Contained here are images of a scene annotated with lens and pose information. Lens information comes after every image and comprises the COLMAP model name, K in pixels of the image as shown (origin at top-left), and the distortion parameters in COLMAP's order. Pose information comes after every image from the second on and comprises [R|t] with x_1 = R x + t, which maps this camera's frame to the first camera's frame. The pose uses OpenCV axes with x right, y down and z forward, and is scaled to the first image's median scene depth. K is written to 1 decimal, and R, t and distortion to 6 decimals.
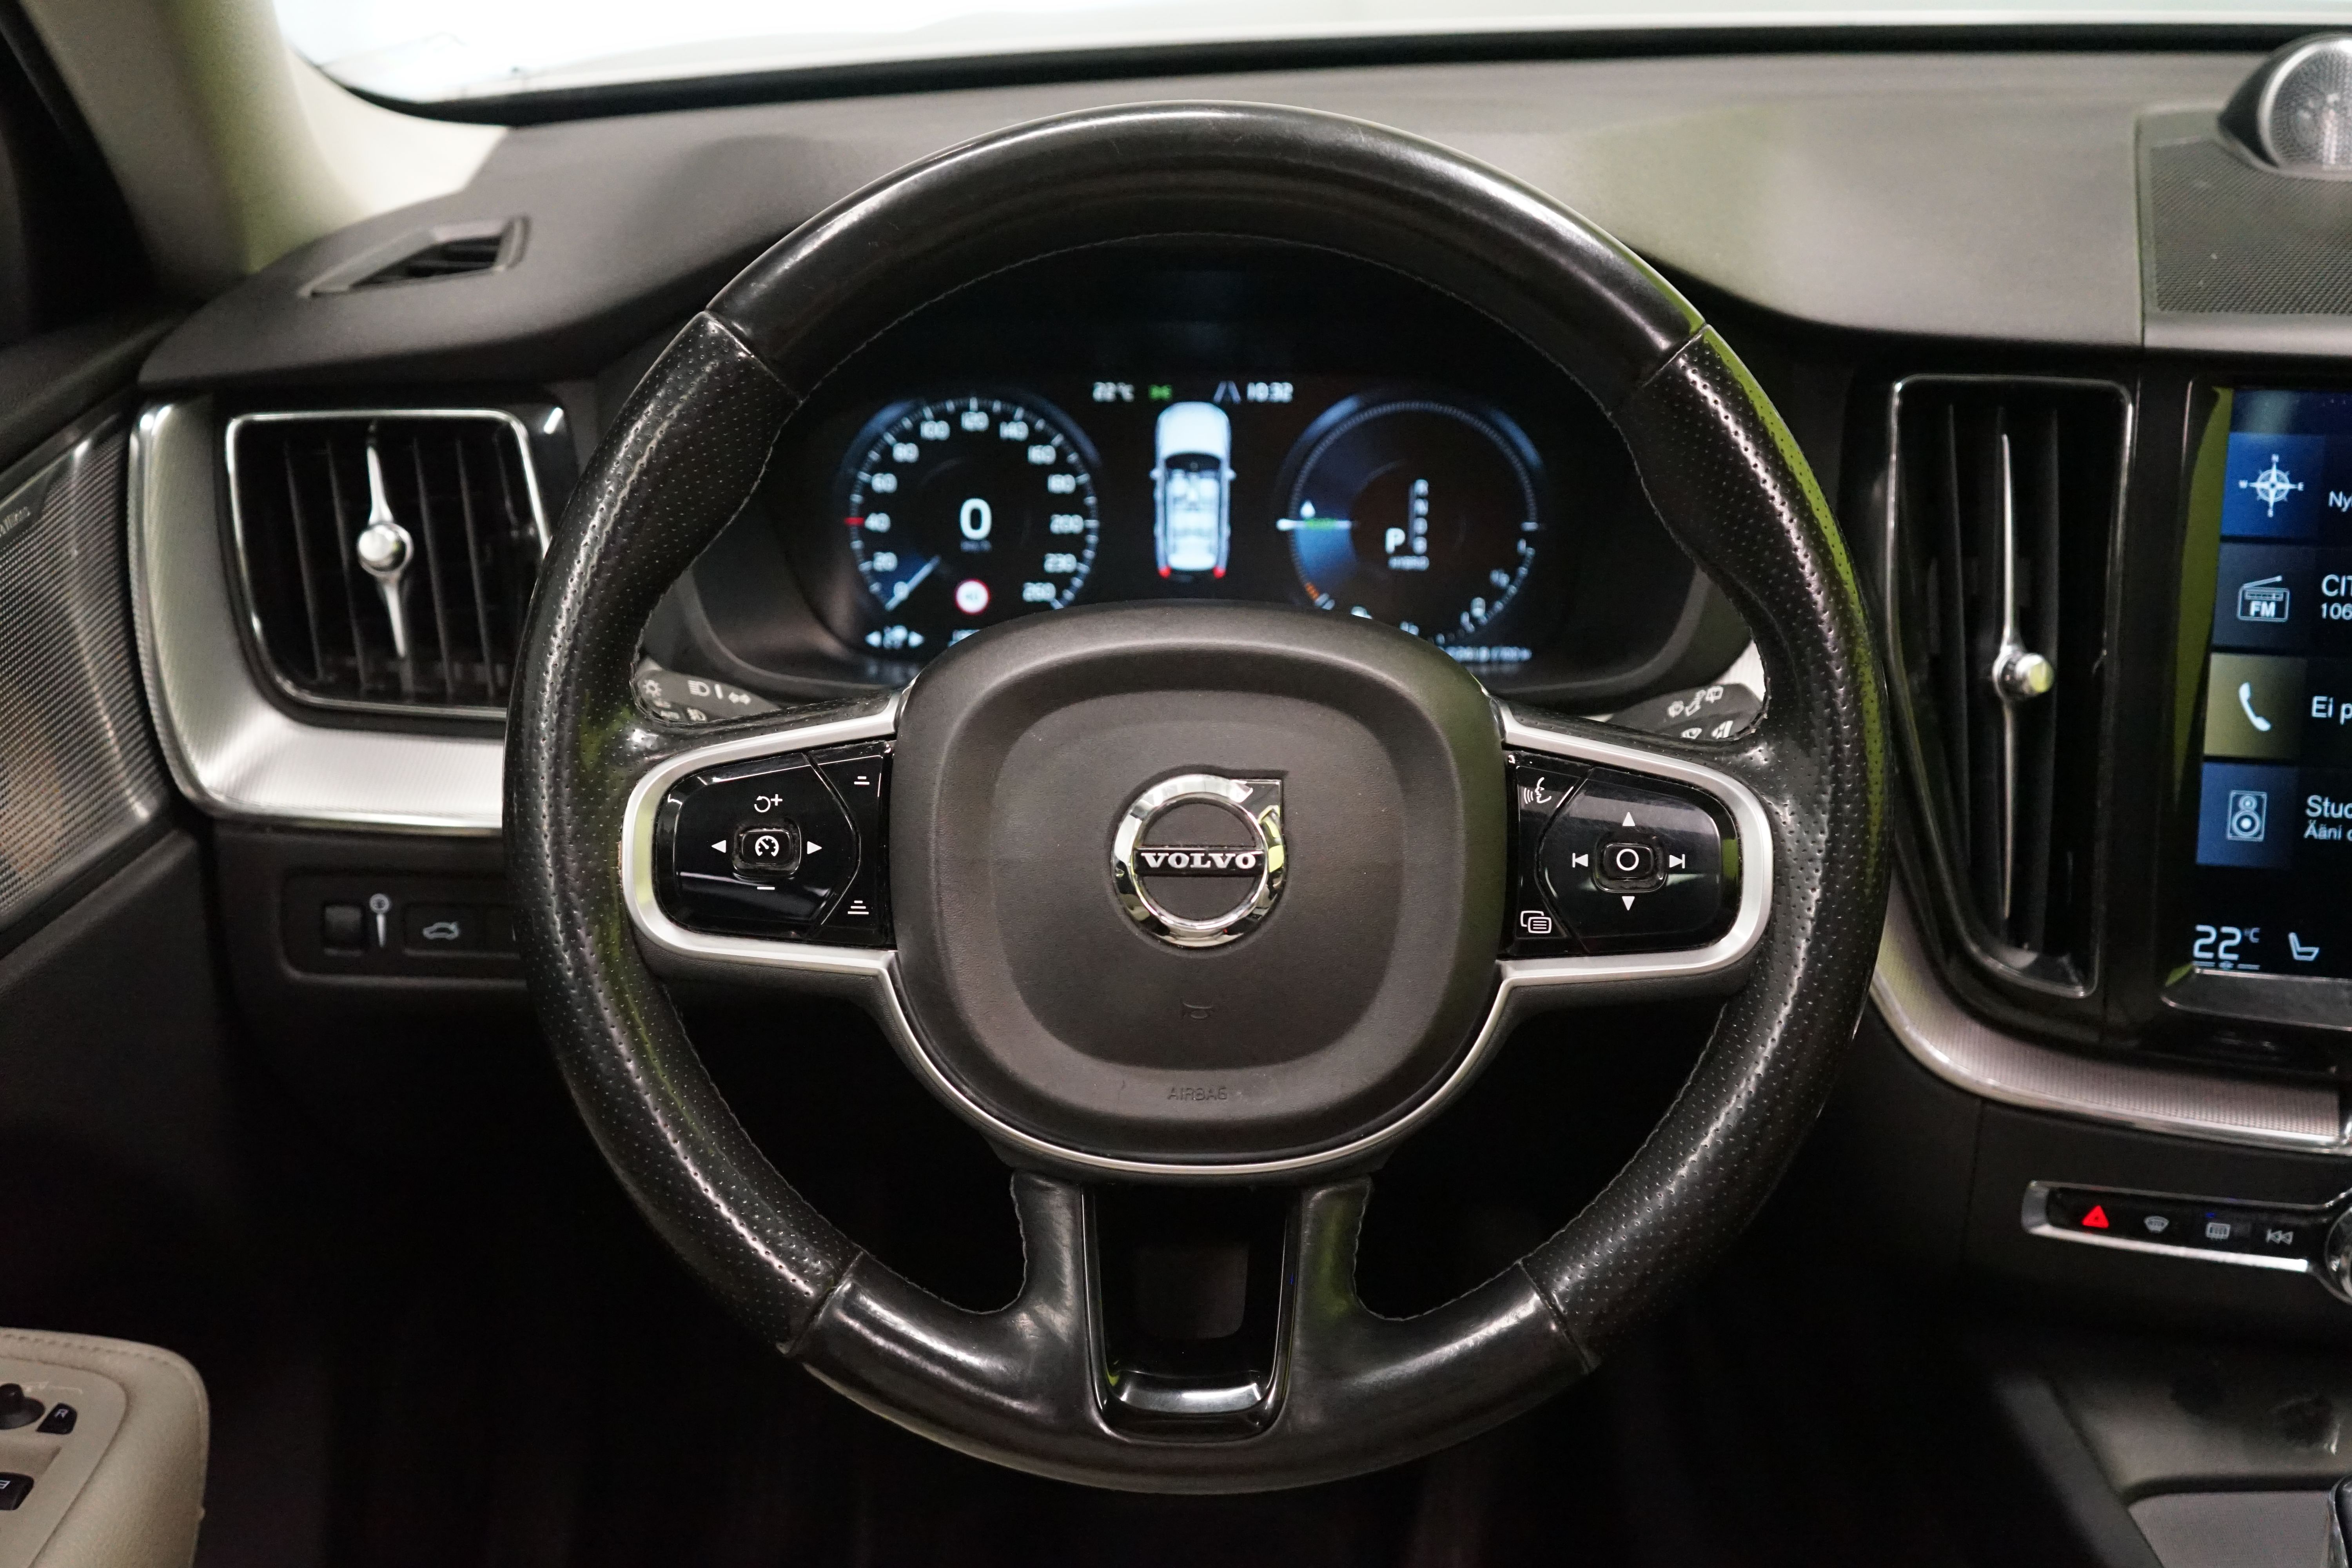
lens RADIAL K [[2659.4, 0, 1174.4], [0, 2659.4, 788.7], [0, 0, 1]] dist [0.003873, 0.000000]
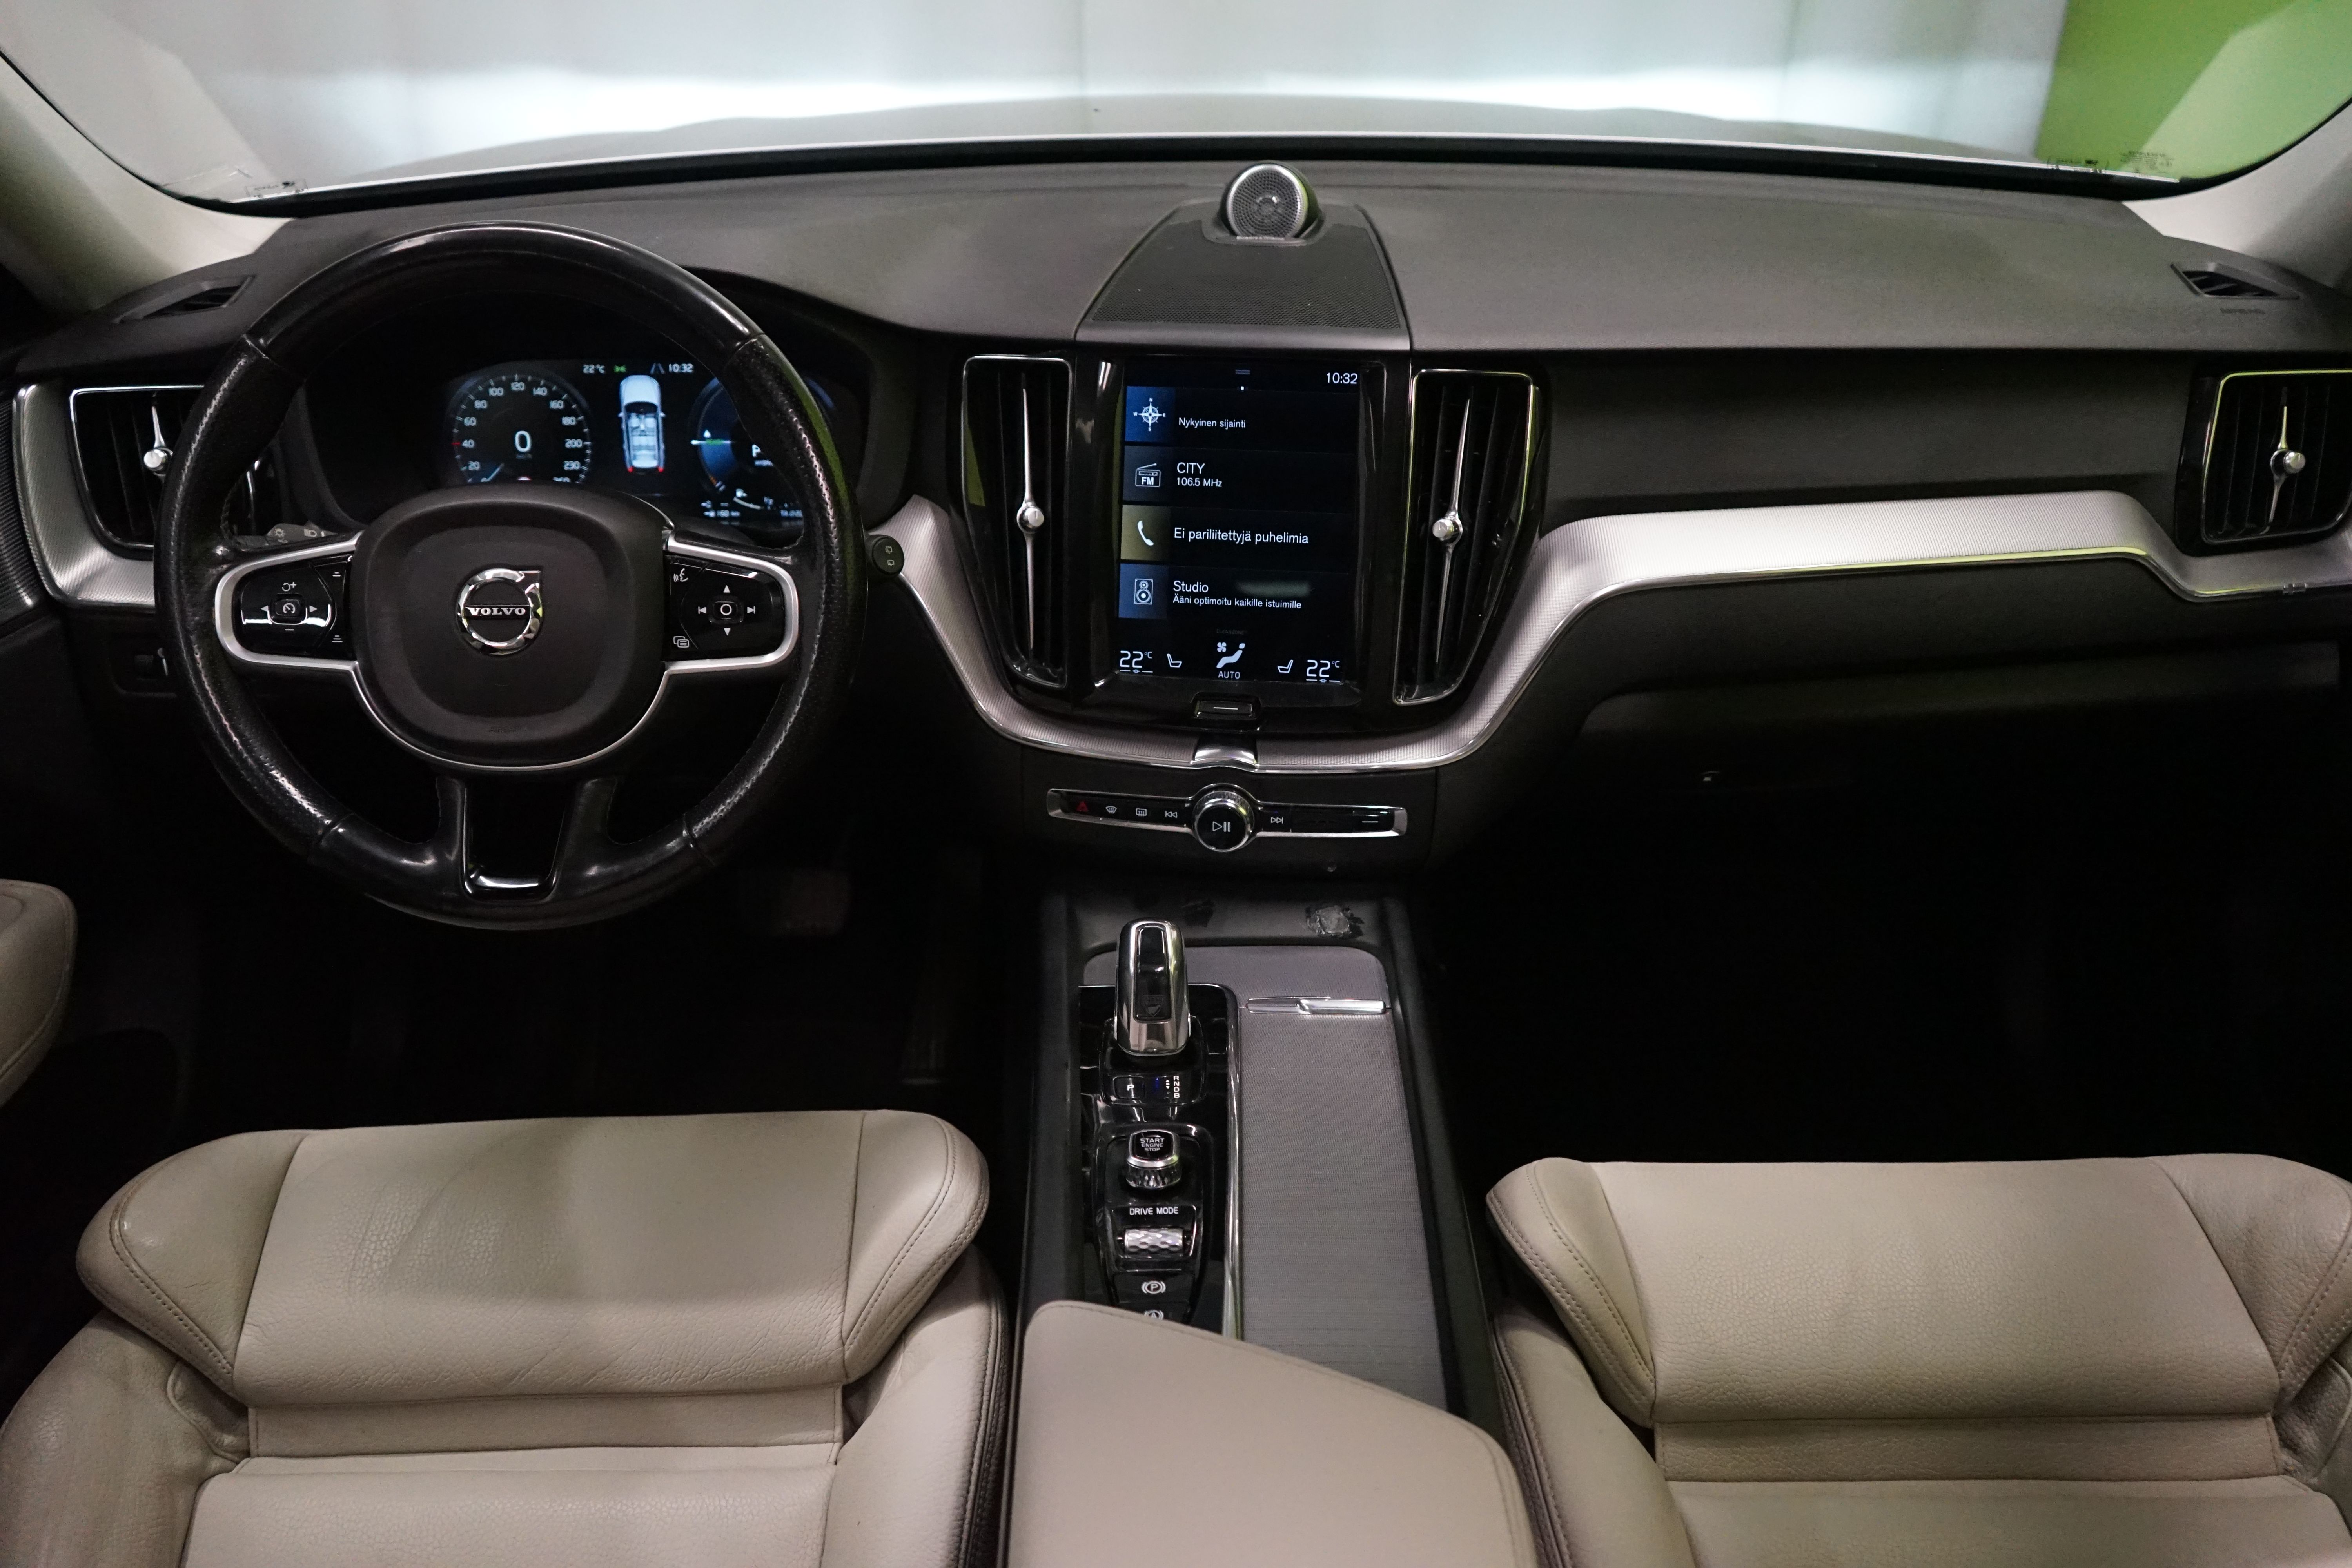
lens RADIAL K [[1880.4, 0, 1177.8], [0, 1880.4, 776.5], [0, 0, 1]] dist [-0.006969, -0.000012]
pose [[0.999865, -0.012864, 0.010189, 0.407119], [0.012098, 0.997335, 0.071948, 0.044859], [-0.011087, -0.071815, 0.997356, -0.335995]]
